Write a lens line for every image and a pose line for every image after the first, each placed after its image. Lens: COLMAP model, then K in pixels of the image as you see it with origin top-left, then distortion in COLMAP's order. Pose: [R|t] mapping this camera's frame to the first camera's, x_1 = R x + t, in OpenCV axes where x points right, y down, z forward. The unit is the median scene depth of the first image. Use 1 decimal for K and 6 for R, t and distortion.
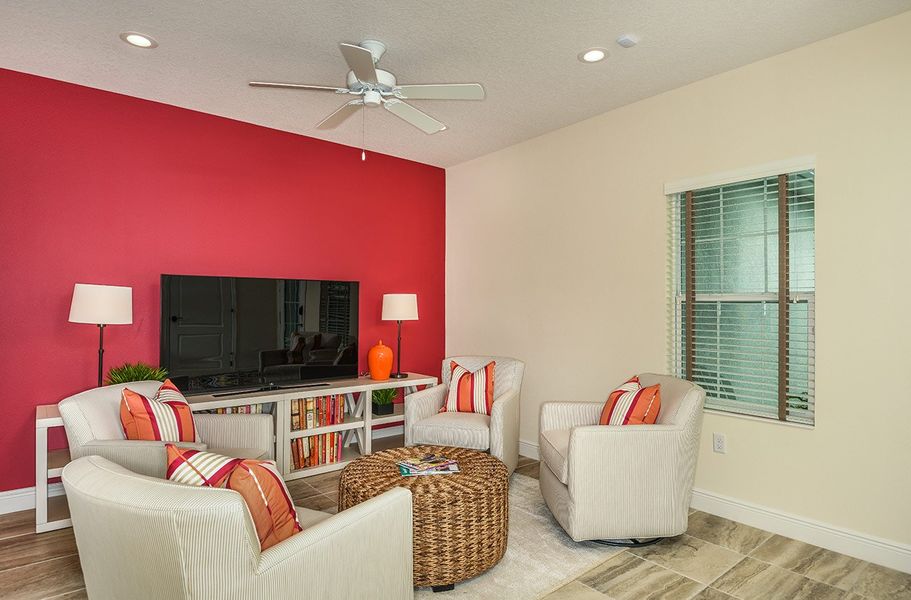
lens RADIAL K [[537.8, 0, 455.5], [0, 537.8, 300.0], [0, 0, 1]] dist [0.087290, -0.000122]
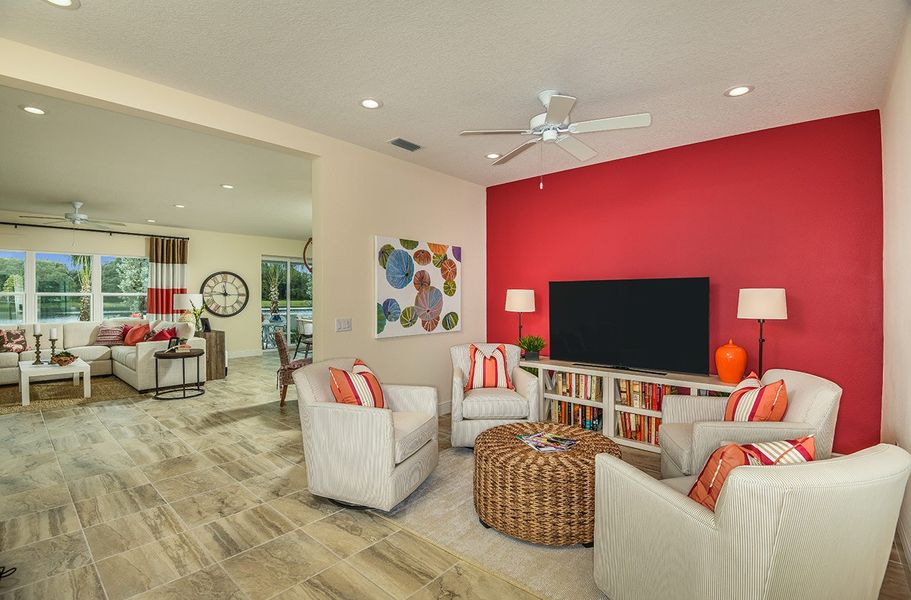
lens RADIAL K [[424.9, 0, 455.5], [0, 424.9, 300.0], [0, 0, 1]] dist [-0.038267, 0.000044]
pose [[0.131064, -0.006089, -0.991355, 0.727128], [0.003702, 0.999977, -0.005652, 0.012950], [0.991367, -0.002929, 0.131083, 0.632153]]
